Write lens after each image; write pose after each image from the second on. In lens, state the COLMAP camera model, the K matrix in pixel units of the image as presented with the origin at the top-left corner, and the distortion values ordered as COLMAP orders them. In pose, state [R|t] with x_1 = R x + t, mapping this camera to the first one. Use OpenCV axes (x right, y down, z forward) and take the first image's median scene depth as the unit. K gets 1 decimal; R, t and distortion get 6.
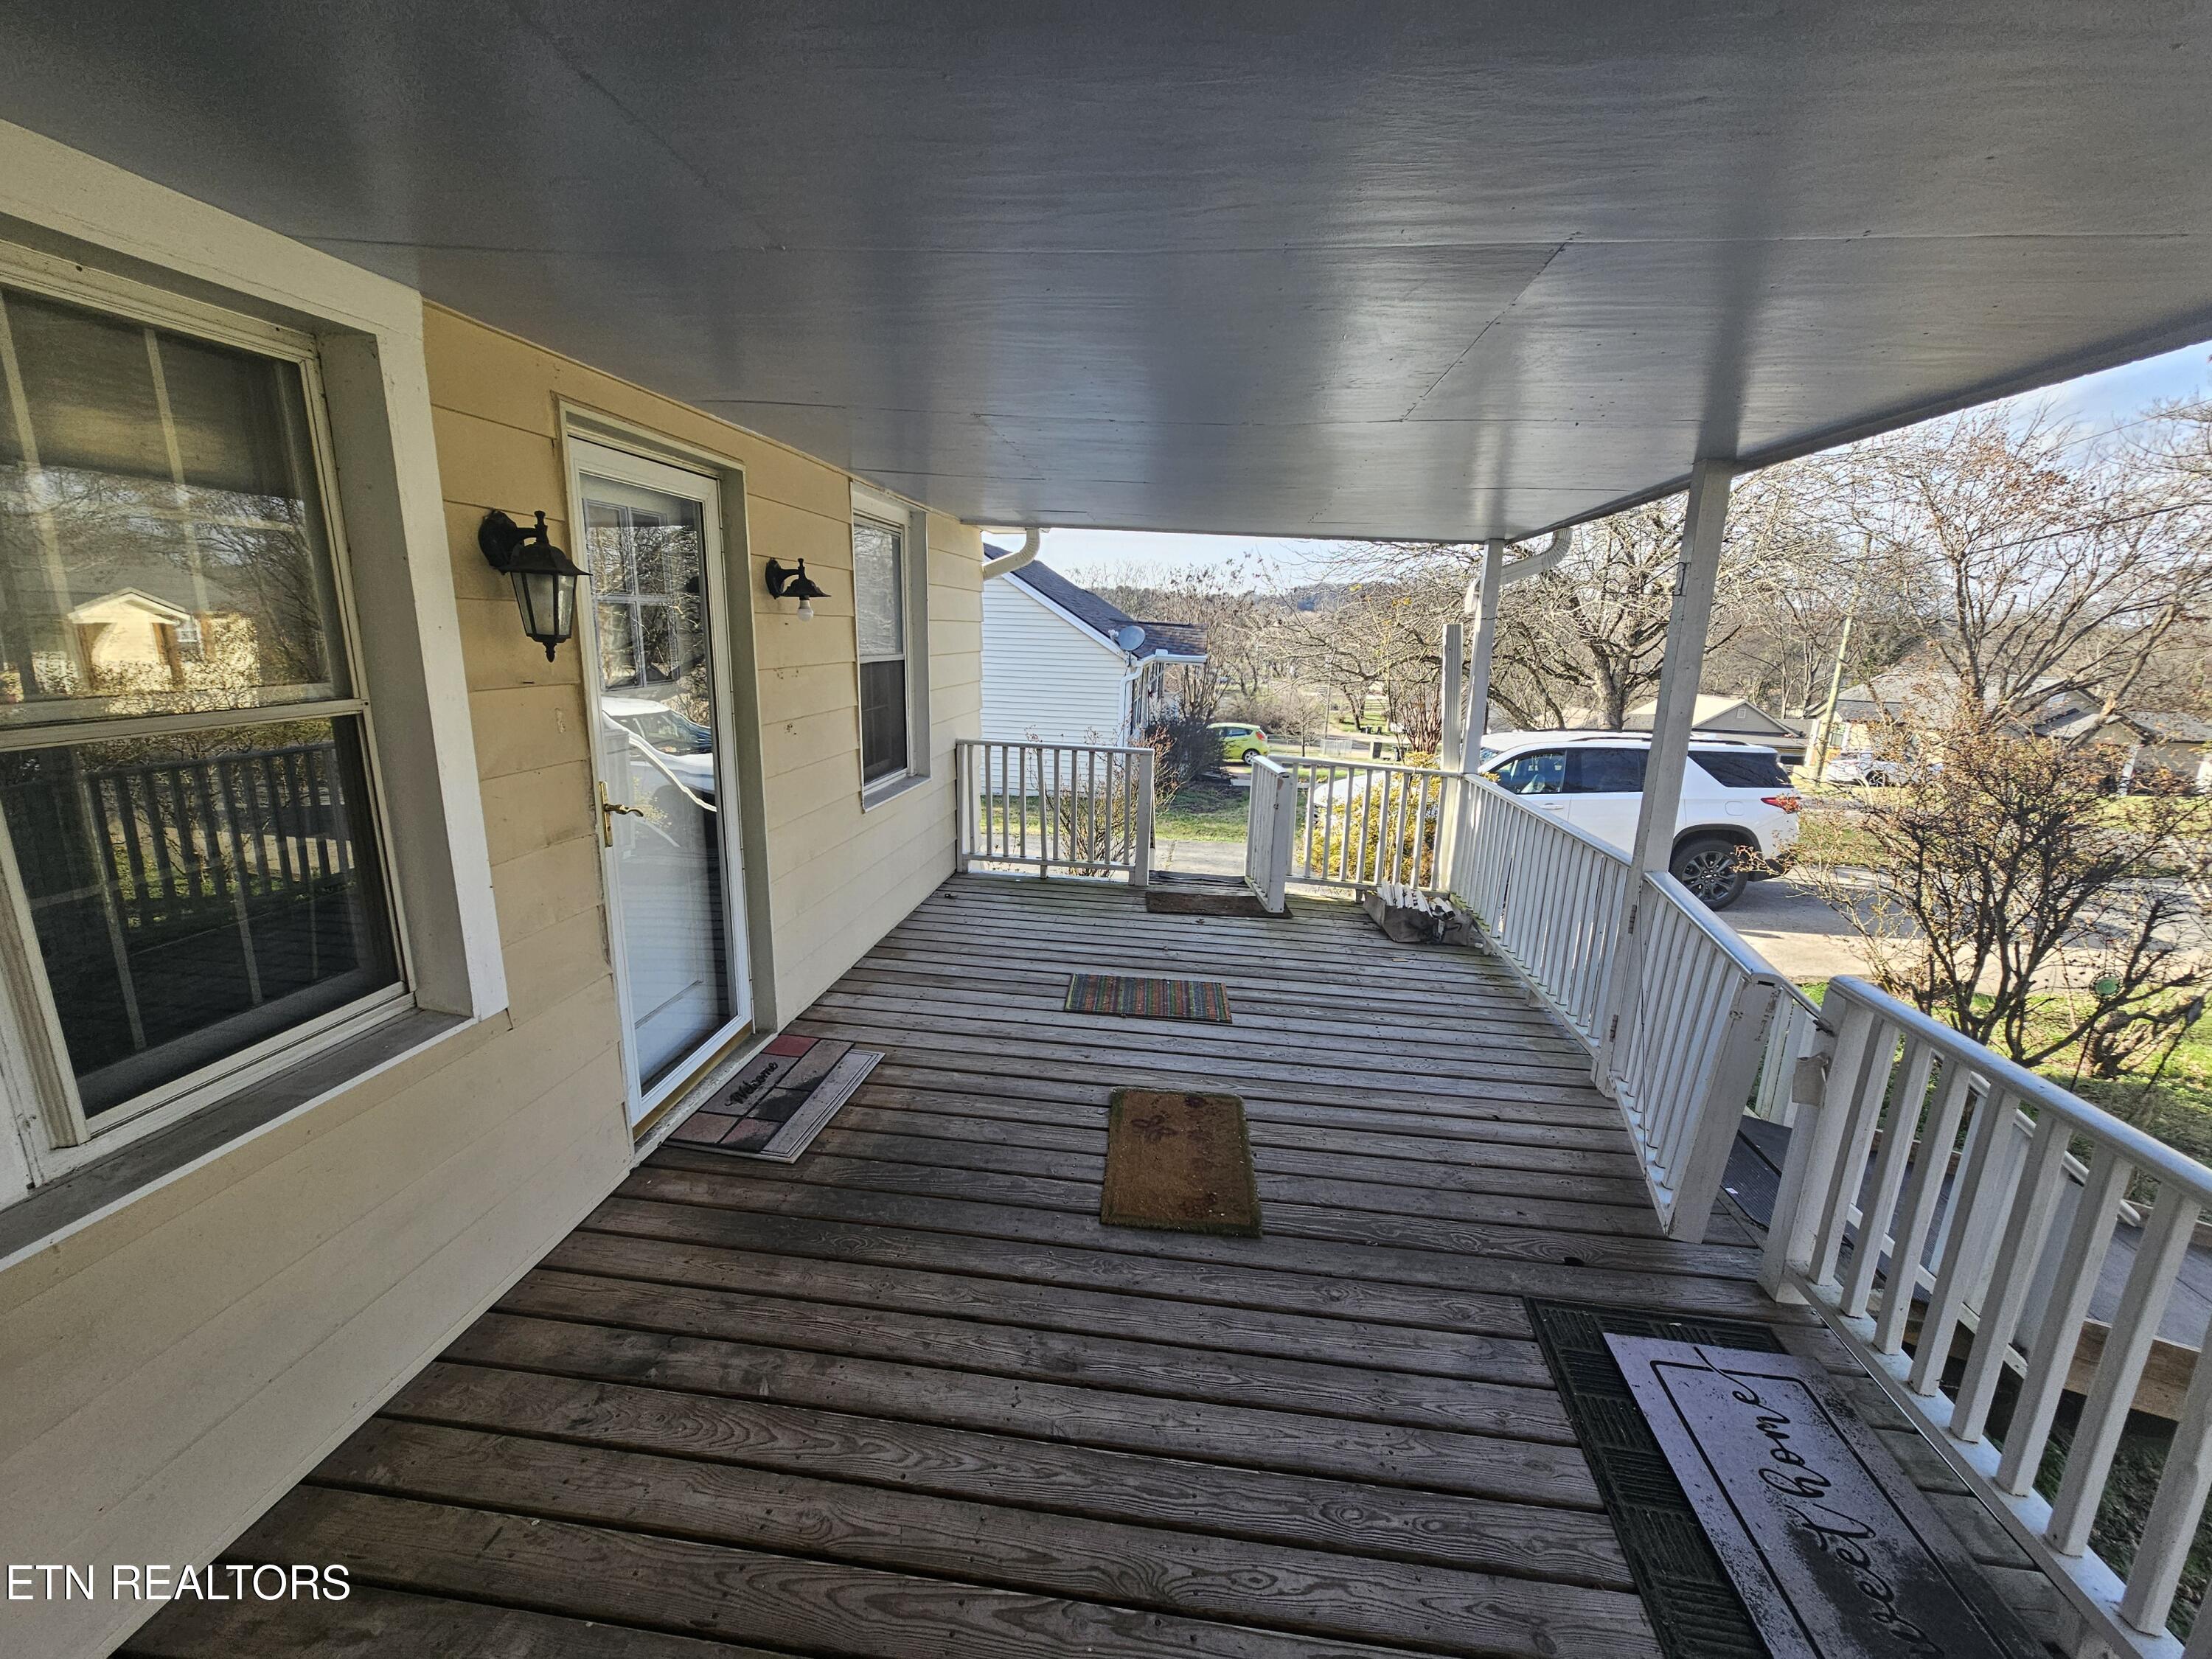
lens RADIAL K [[902.6, 0, 1104.2], [0, 902.6, 829.1], [0, 0, 1]] dist [-0.005105, 0.001408]
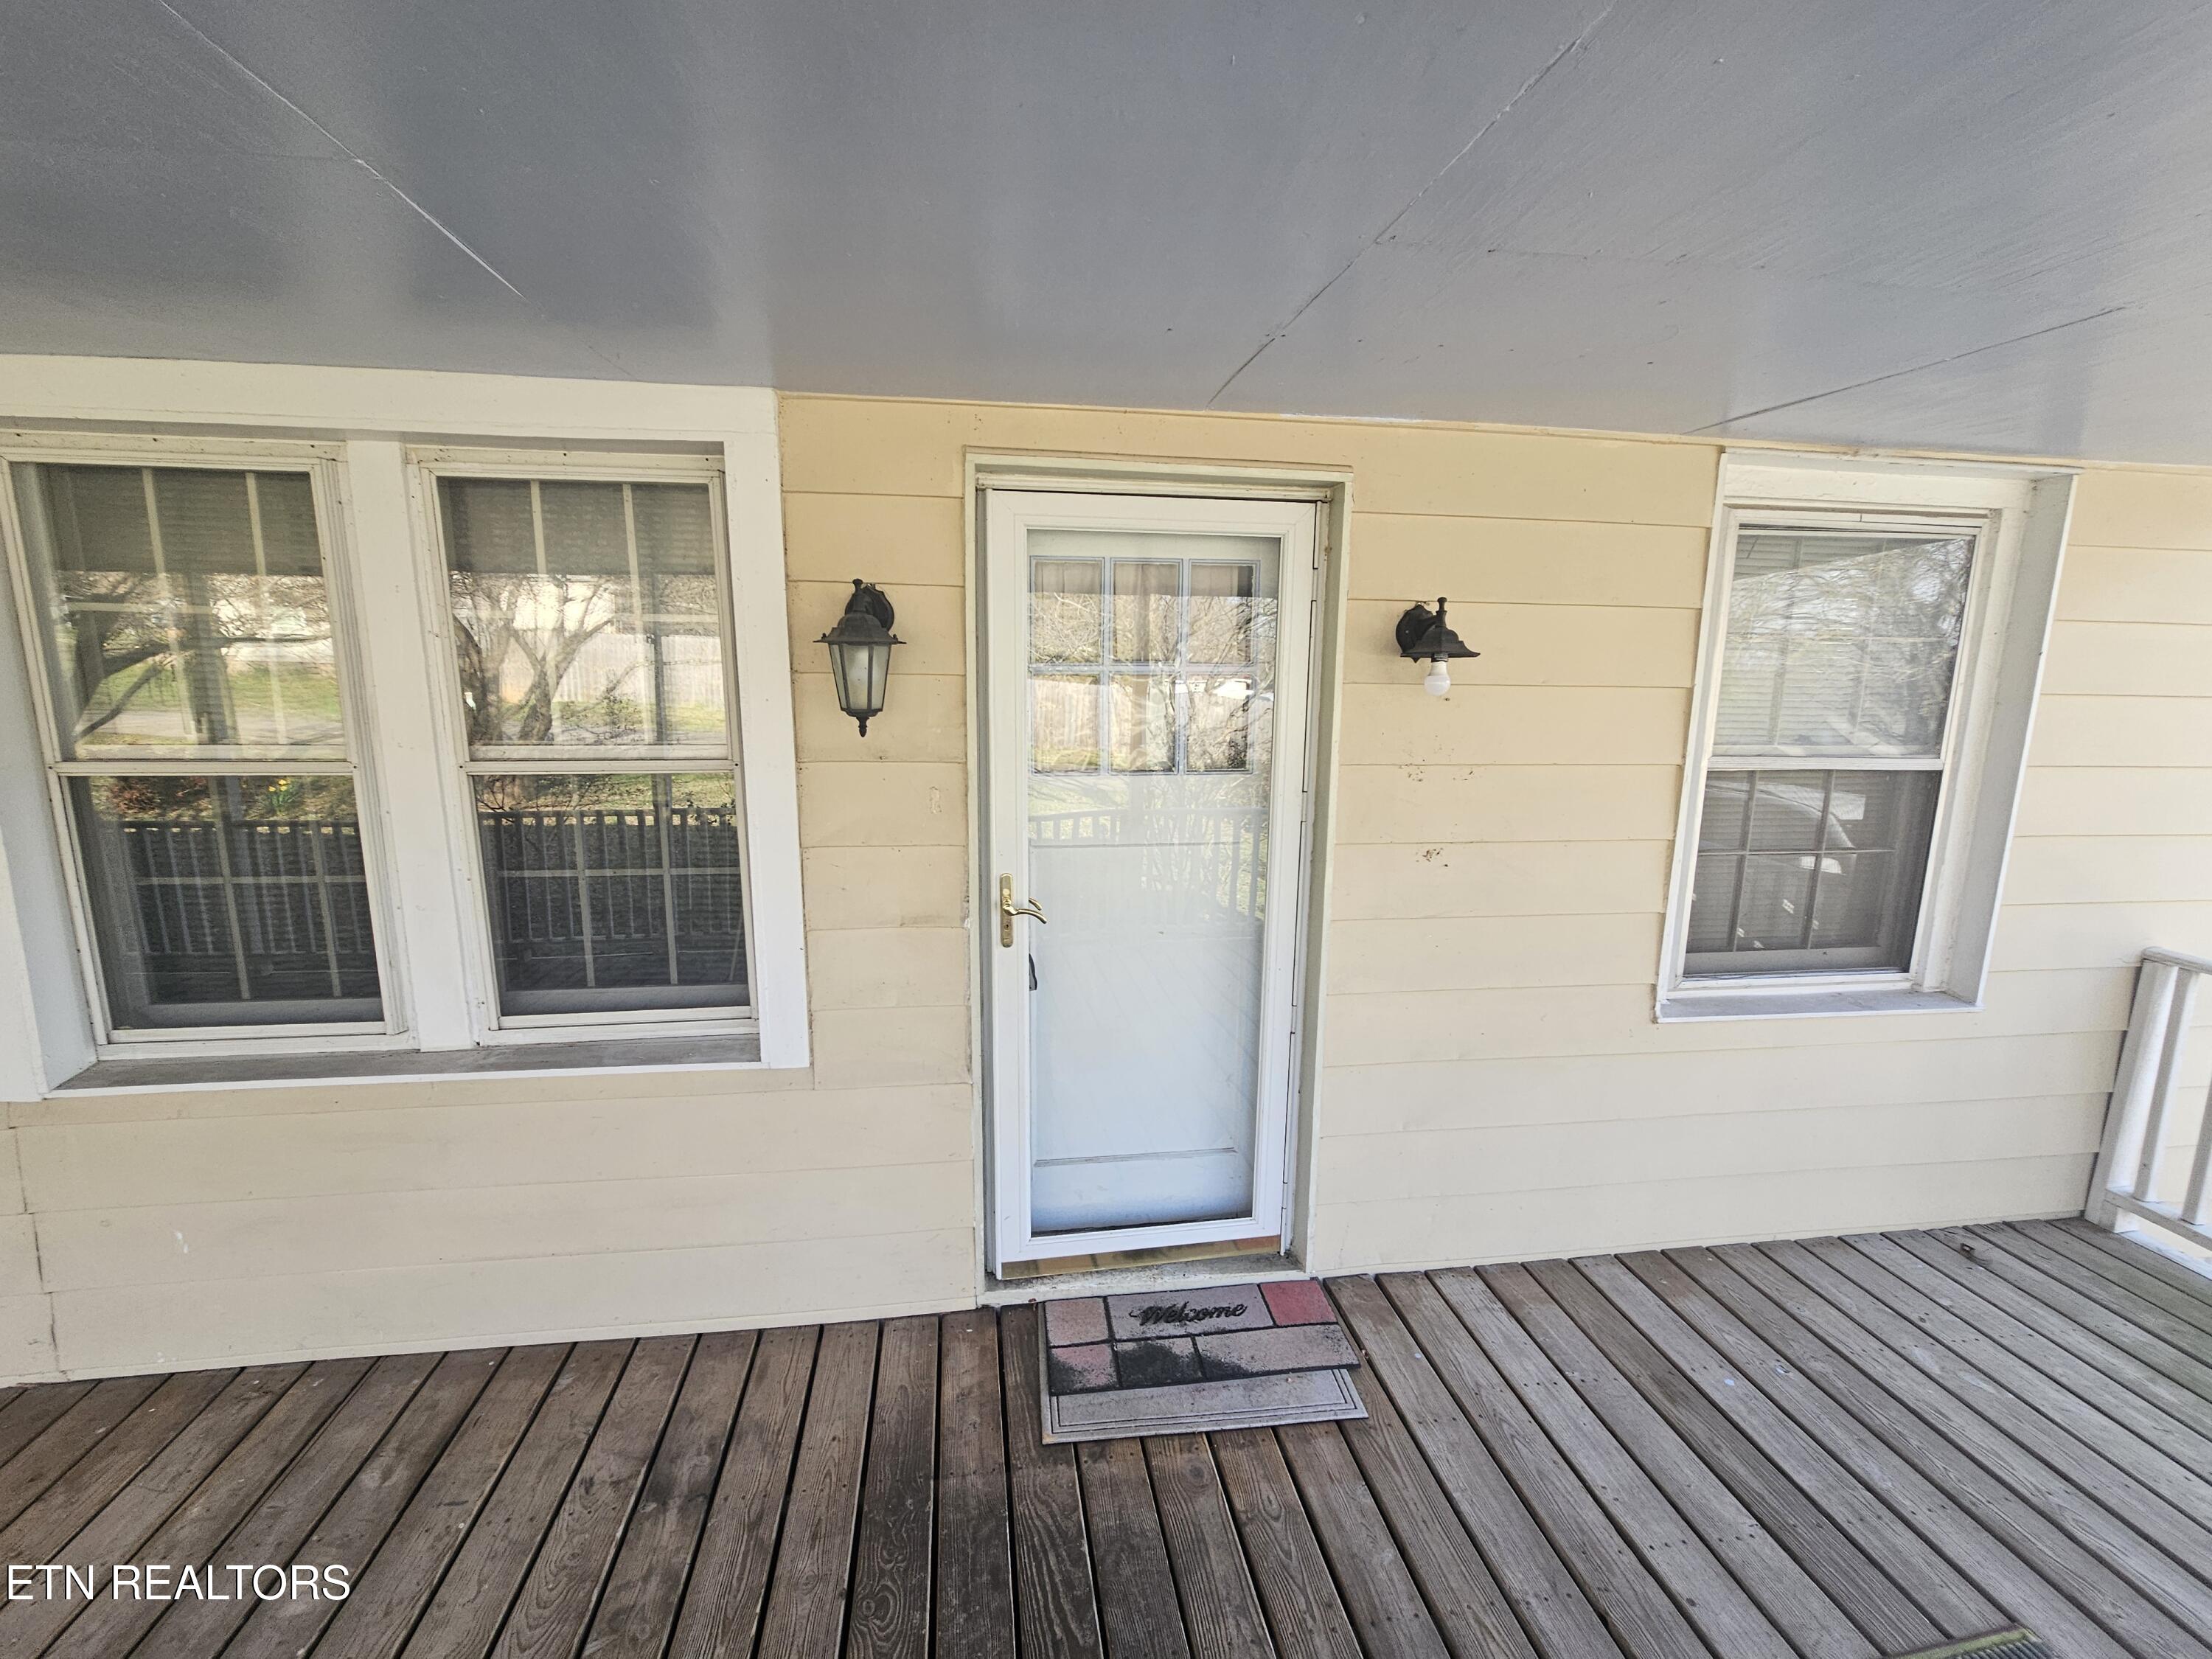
lens RADIAL K [[902.6, 0, 1096.6], [0, 902.6, 833.7], [0, 0, 1]] dist [-0.005105, 0.001408]
pose [[0.257611, 0.145860, -0.955176, 0.236757], [-0.218576, 0.971713, 0.089435, -0.147113], [0.941202, 0.185739, 0.282206, 0.641866]]
